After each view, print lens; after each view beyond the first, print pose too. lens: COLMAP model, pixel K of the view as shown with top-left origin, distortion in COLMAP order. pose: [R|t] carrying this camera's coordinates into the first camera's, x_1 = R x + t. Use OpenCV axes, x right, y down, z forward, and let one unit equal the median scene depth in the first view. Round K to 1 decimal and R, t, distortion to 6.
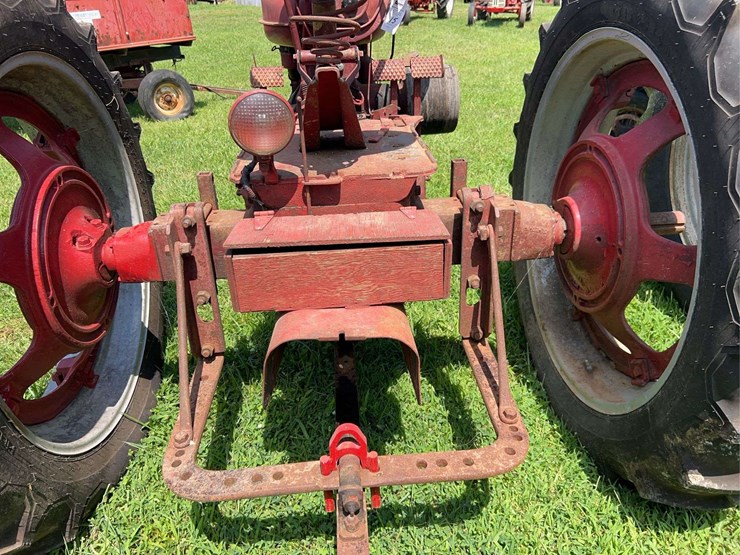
lens RADIAL K [[560.0, 0, 367.8], [0, 560.0, 284.0], [0, 0, 1]] dist [0.037574, -0.043173]
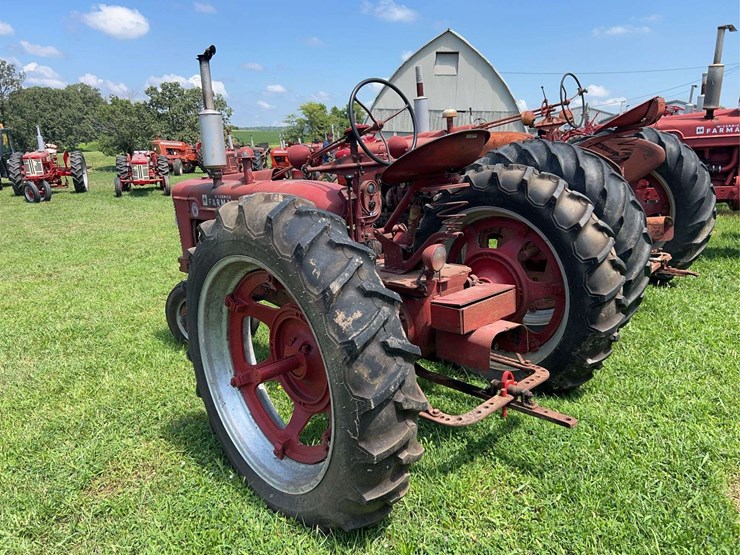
lens RADIAL K [[560.0, 0, 367.4], [0, 560.0, 281.9], [0, 0, 1]] dist [0.037574, -0.043173]
pose [[0.778895, -0.162389, 0.605766, -1.316640], [0.313781, 0.937214, -0.152219, 0.052317], [-0.543014, 0.308641, 0.780946, -0.453653]]
